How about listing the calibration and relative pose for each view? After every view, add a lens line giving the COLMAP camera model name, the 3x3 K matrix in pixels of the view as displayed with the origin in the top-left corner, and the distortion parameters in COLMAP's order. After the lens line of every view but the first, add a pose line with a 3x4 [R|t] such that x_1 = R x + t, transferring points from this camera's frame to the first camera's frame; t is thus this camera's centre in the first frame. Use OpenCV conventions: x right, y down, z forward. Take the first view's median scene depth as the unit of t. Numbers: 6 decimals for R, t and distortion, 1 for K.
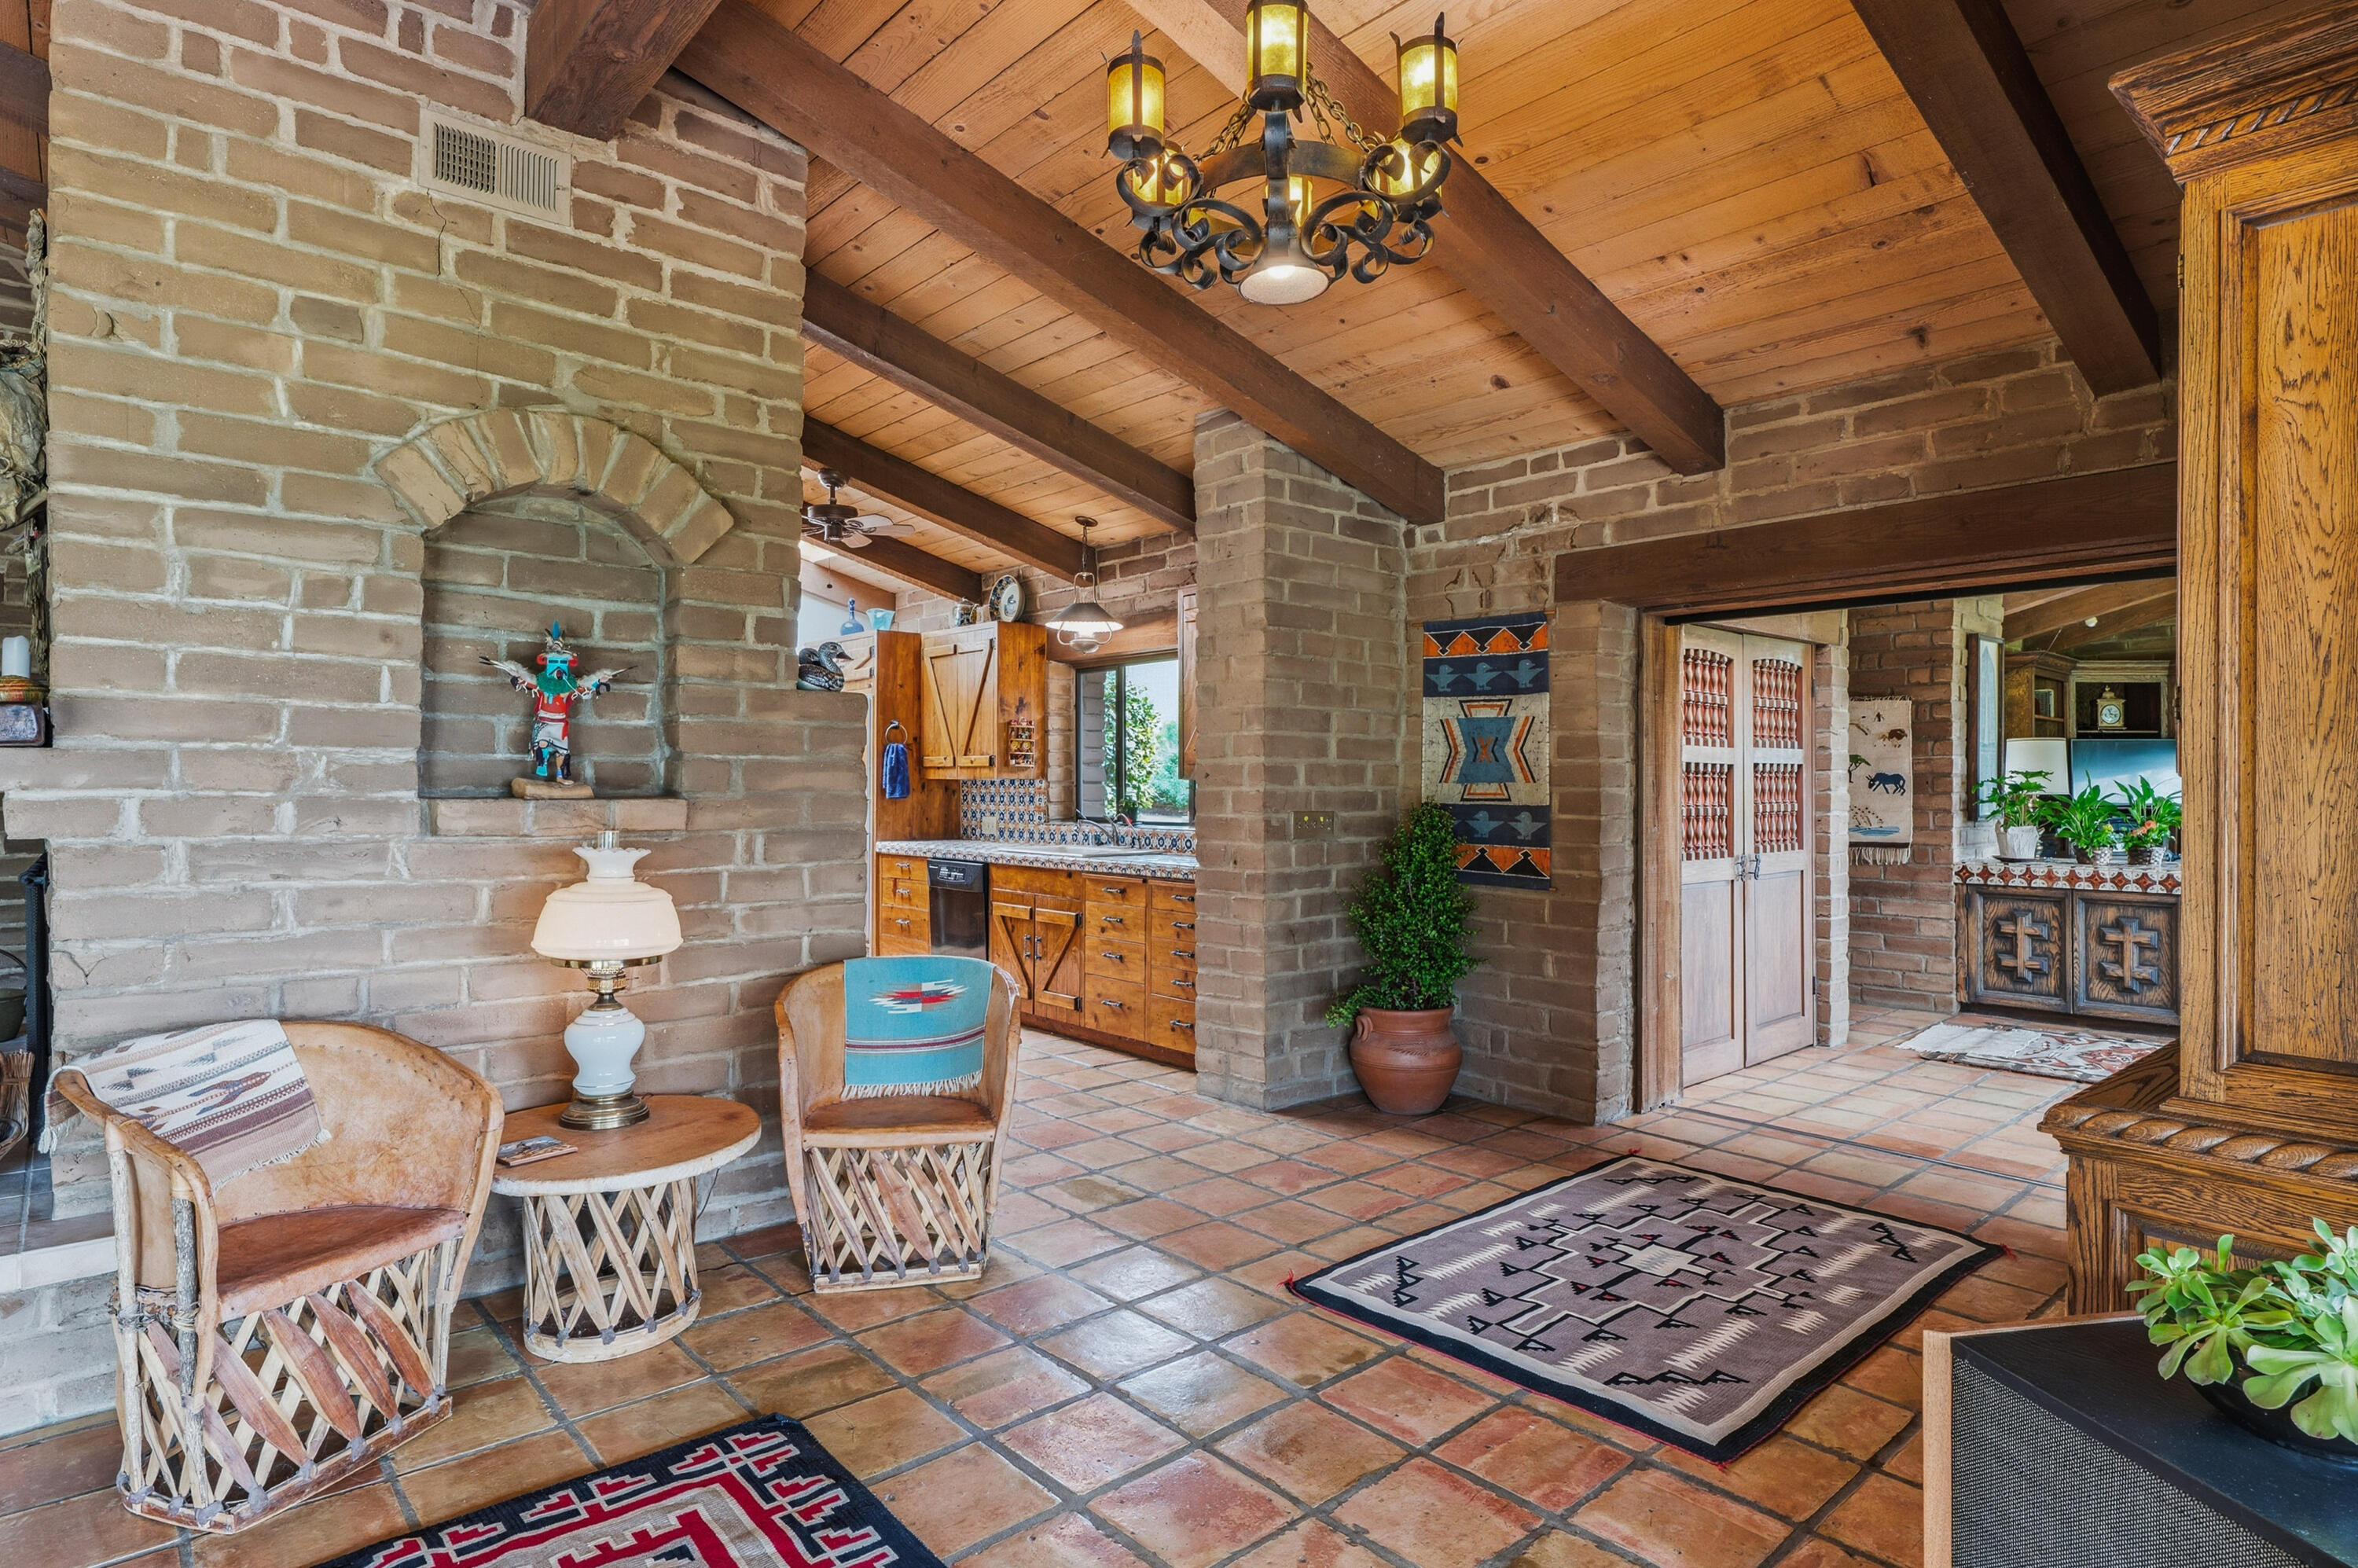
lens RADIAL K [[1231.8, 0, 1179.3], [0, 1231.8, 784.7], [0, 0, 1]] dist [-0.003946, 0.002003]
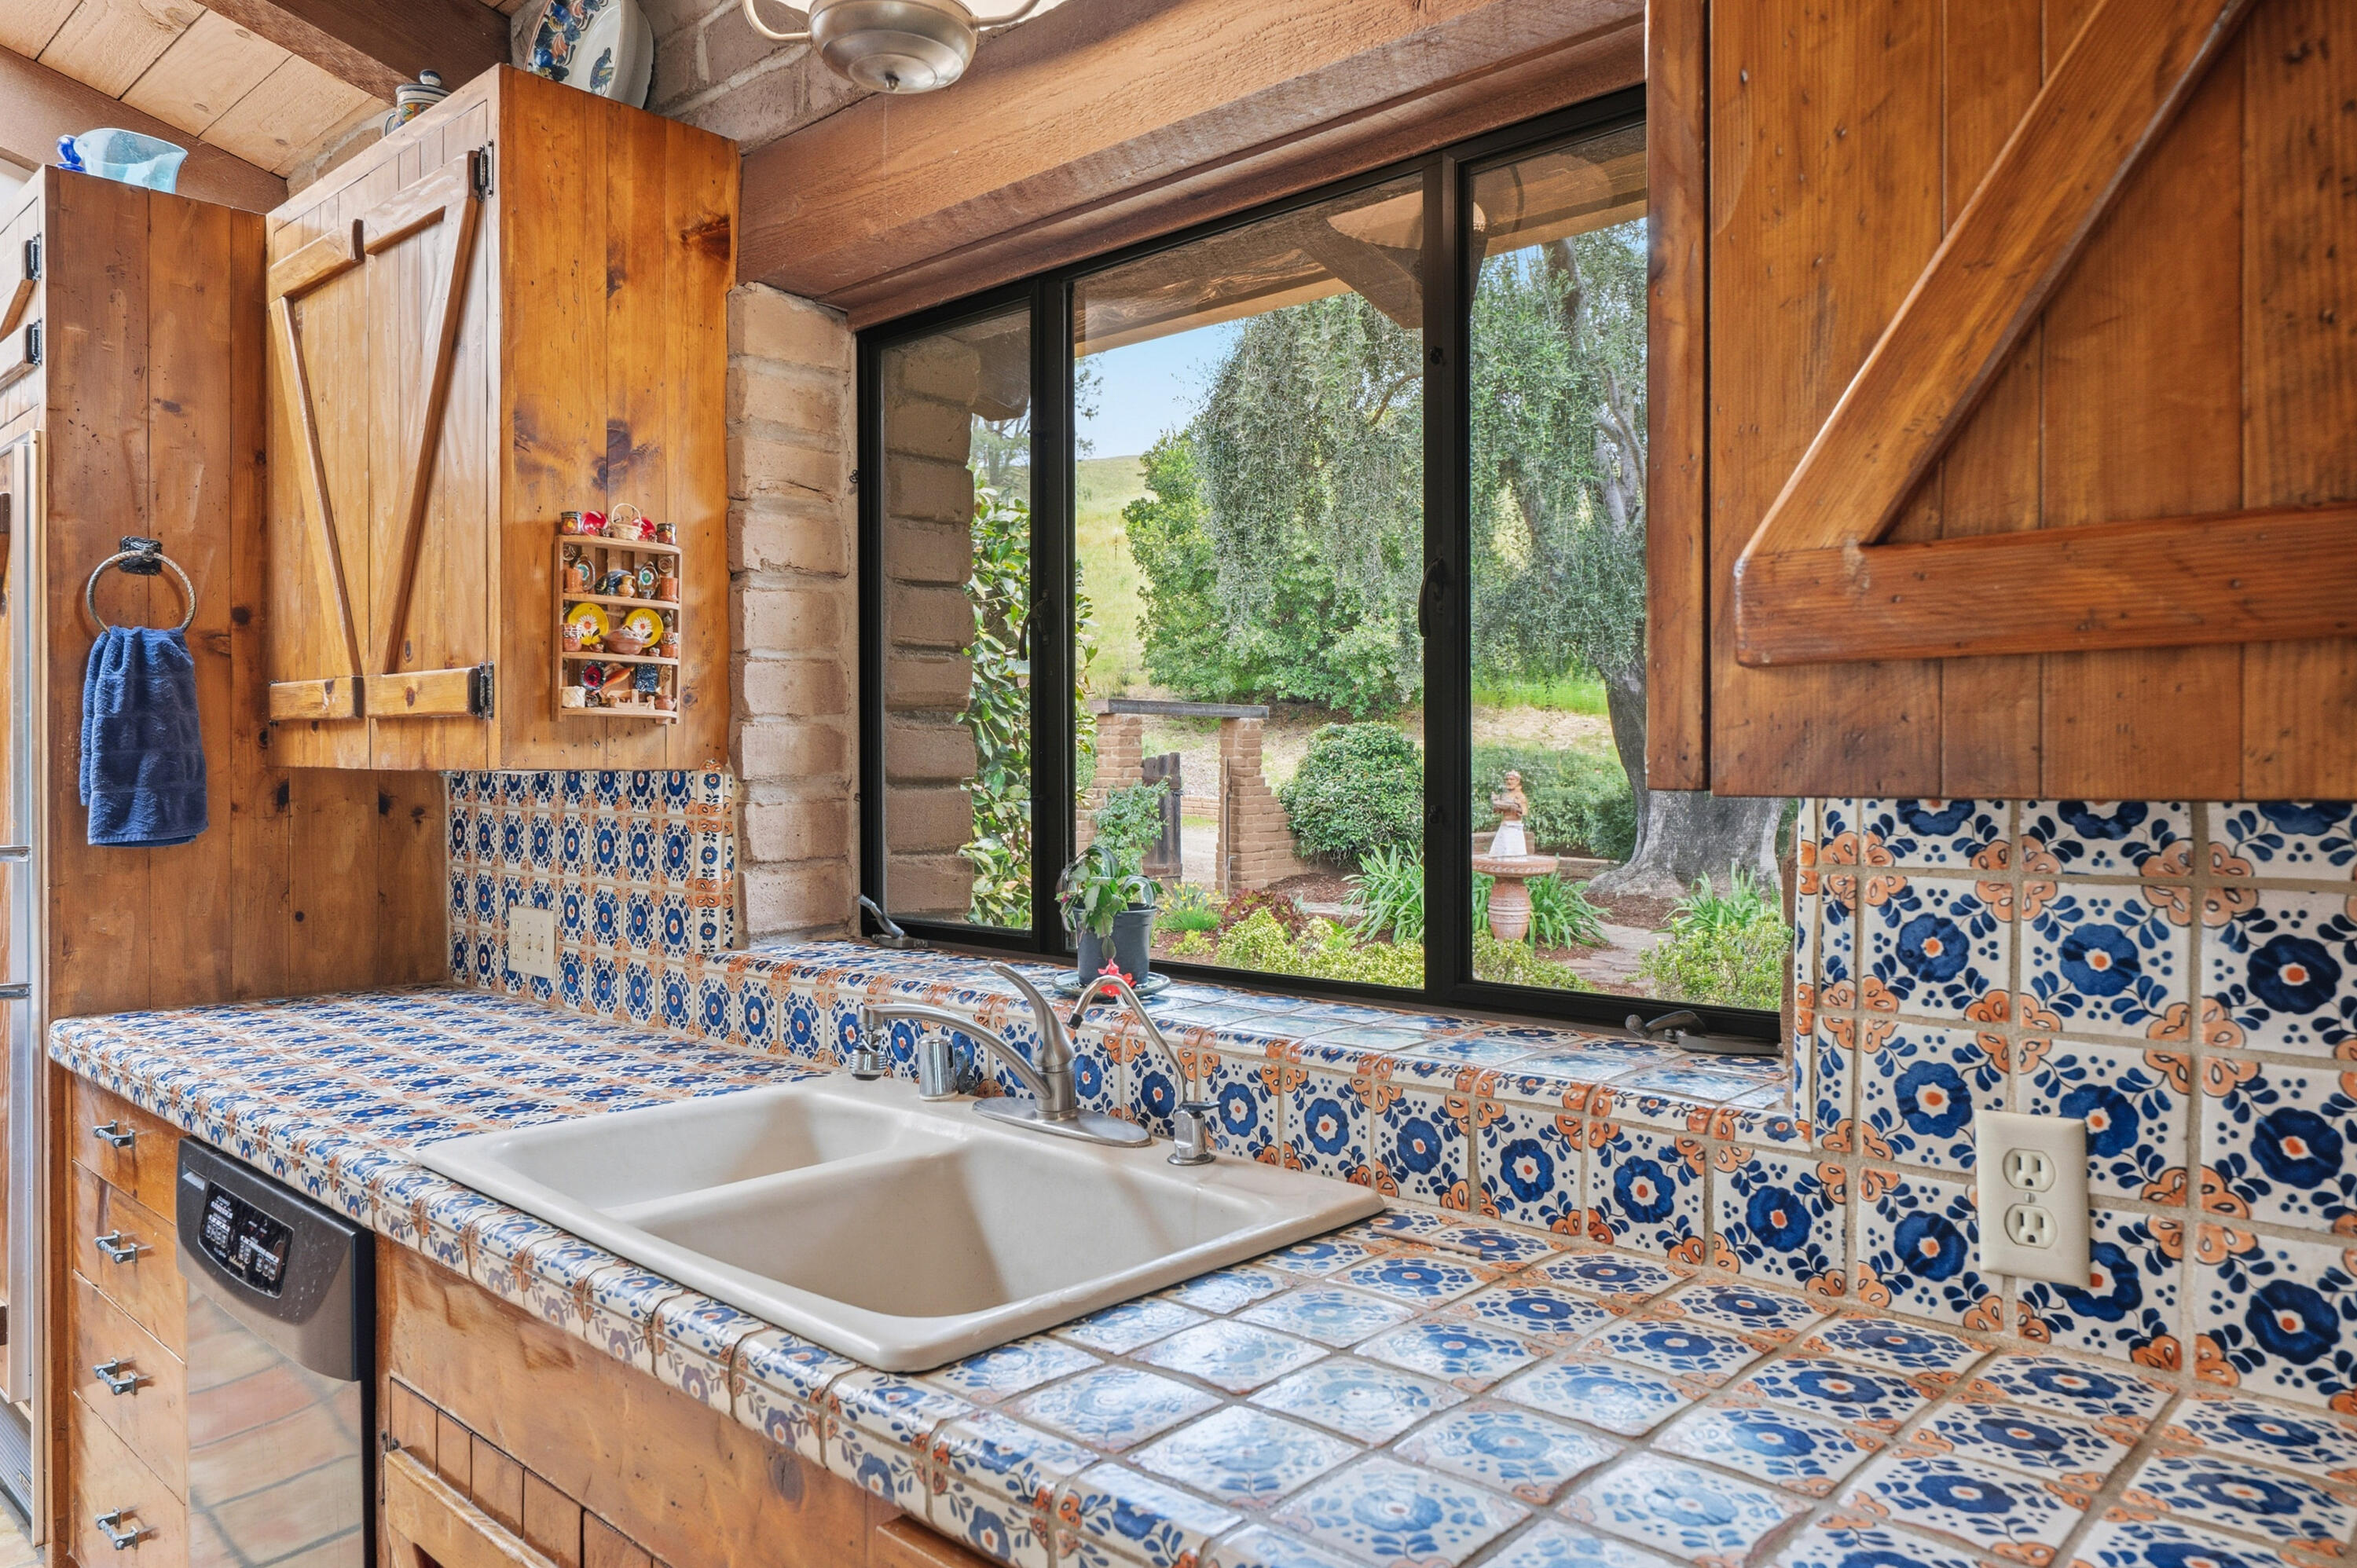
lens RADIAL K [[1590.2, 0, 1178.4], [0, 1590.2, 779.1], [0, 0, 1]] dist [0.003150, -0.004360]
pose [[0.994960, -0.001125, 0.100270, -0.052682], [0.000190, 0.999956, 0.009334, -0.005695], [-0.100276, -0.009268, 0.994916, 0.679325]]
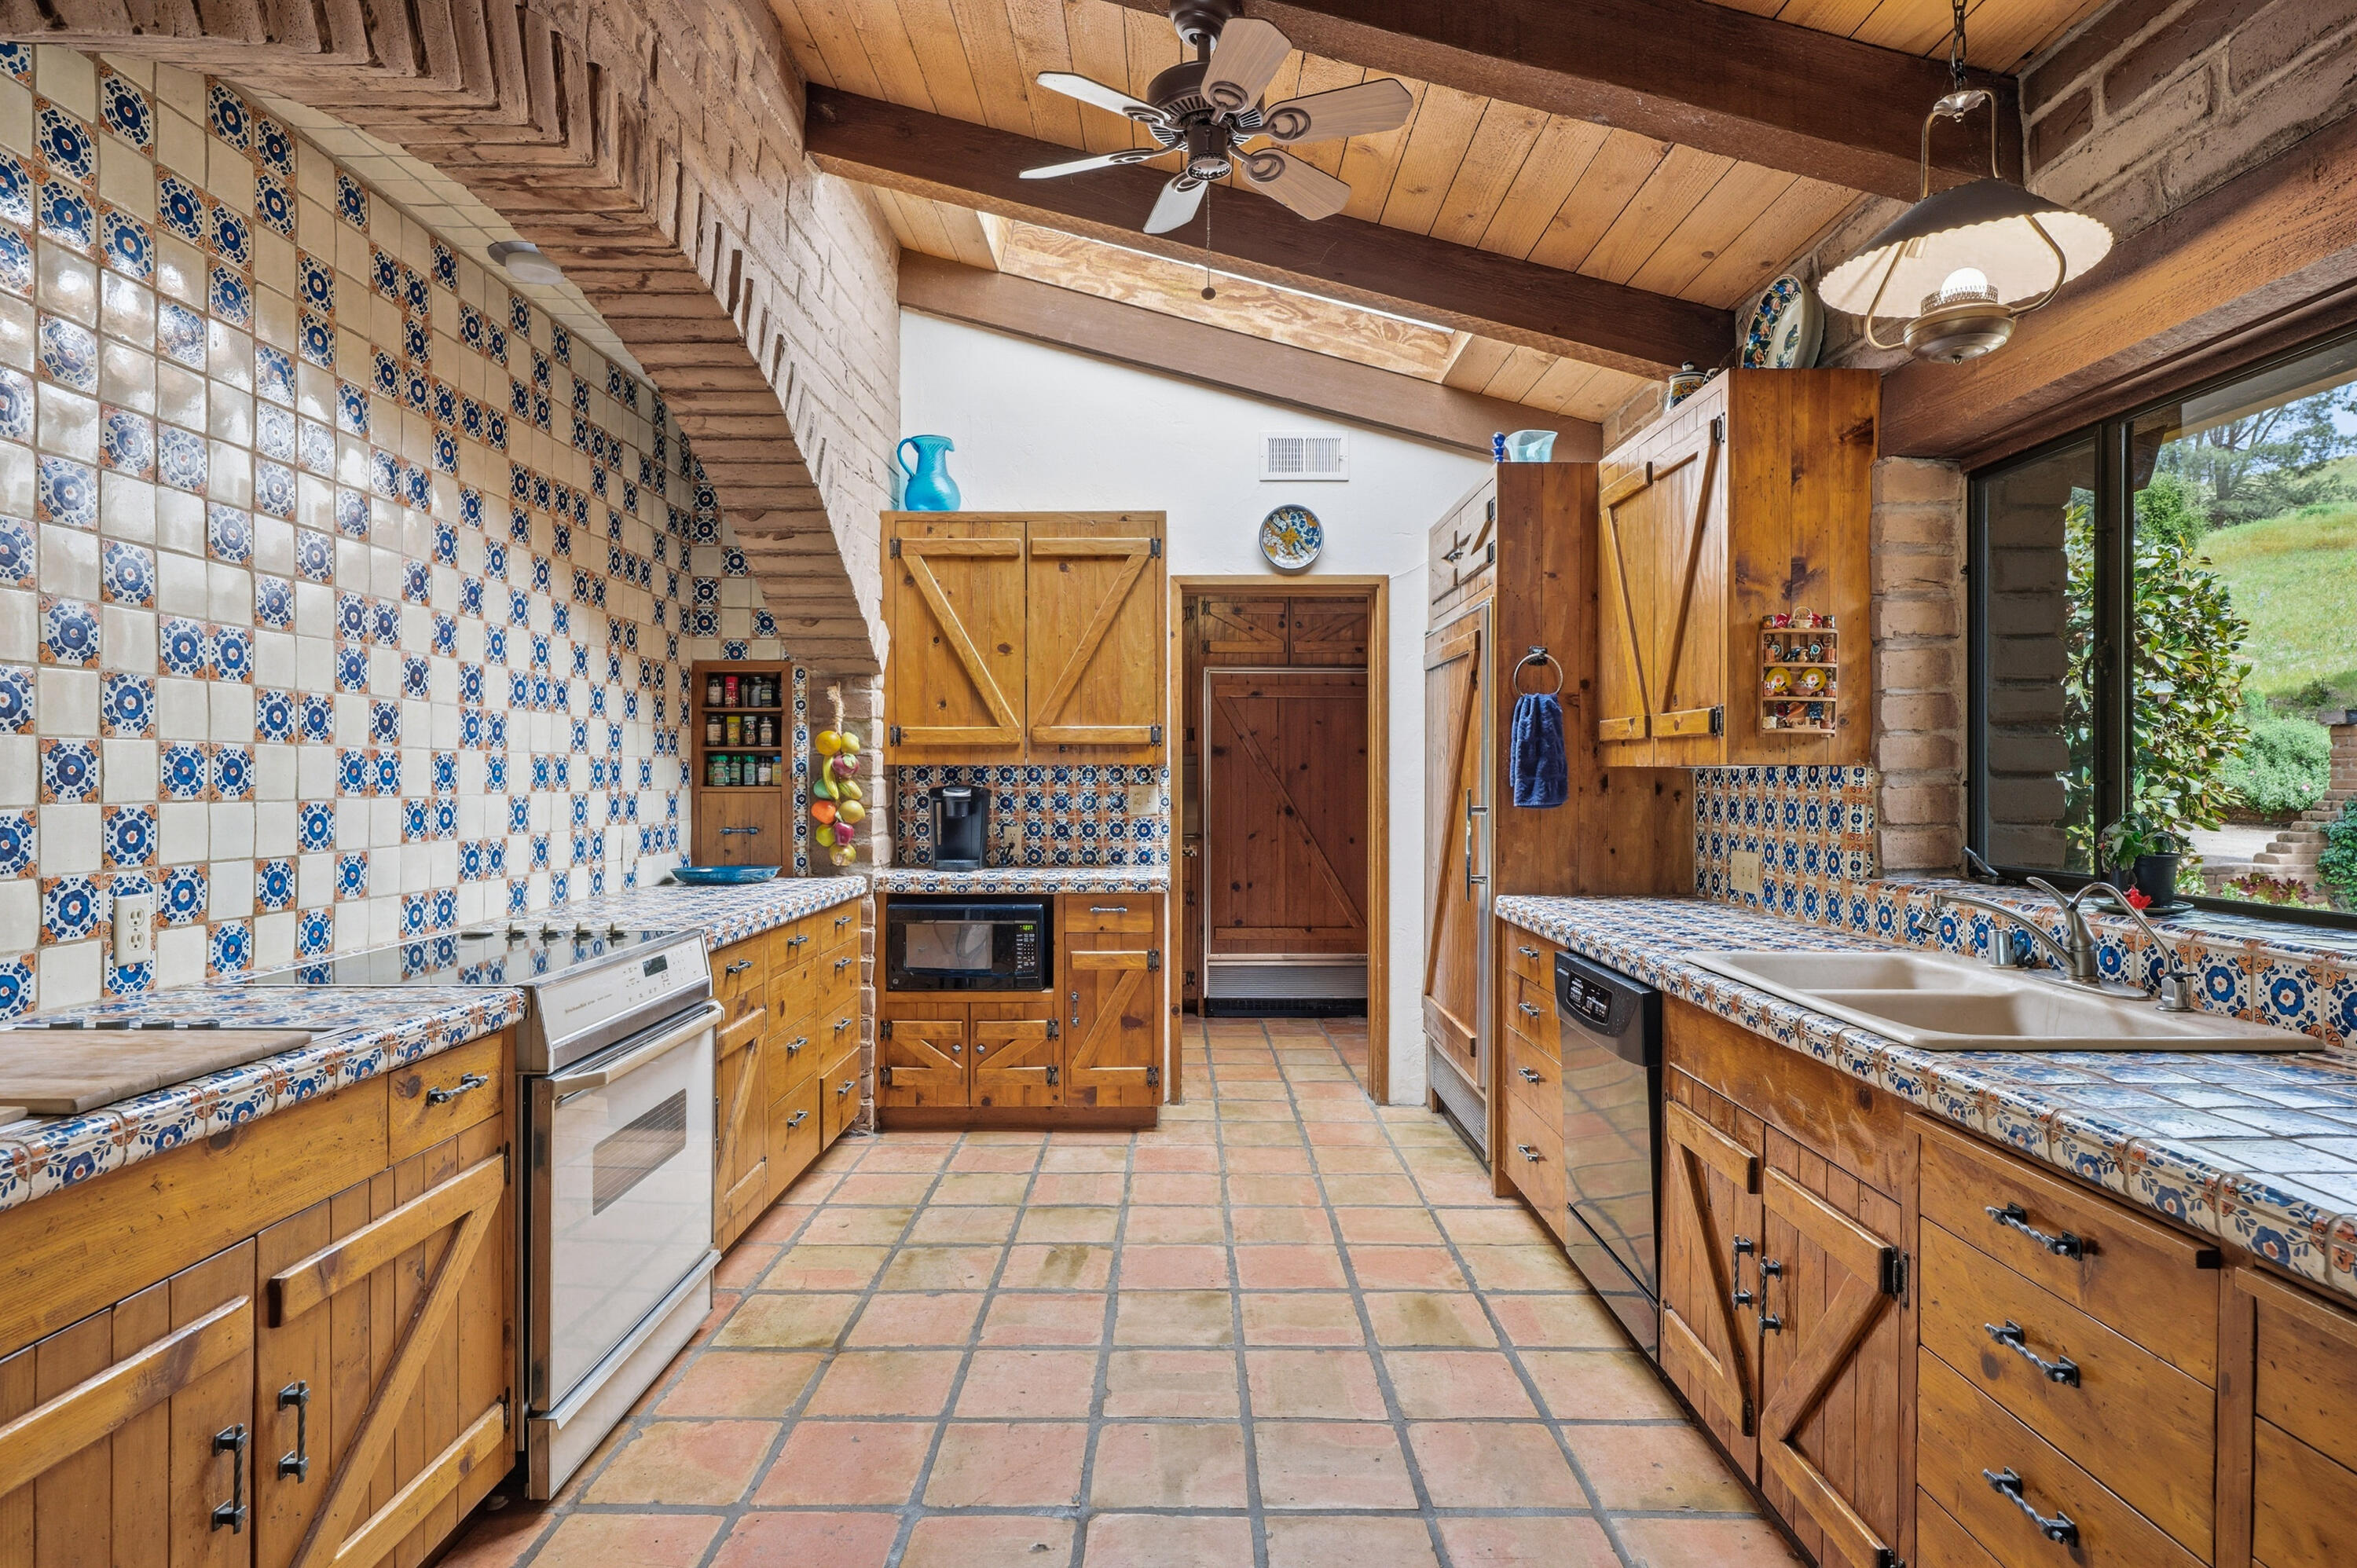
lens RADIAL K [[1231.2, 0, 1185.0], [0, 1231.2, 782.8], [0, 0, 1]] dist [-0.003946, 0.002003]
pose [[0.753816, 0.003082, -0.657079, -0.017643], [-0.000799, 0.999993, 0.003774, -0.000405], [0.657085, -0.002320, 0.753813, 0.566923]]
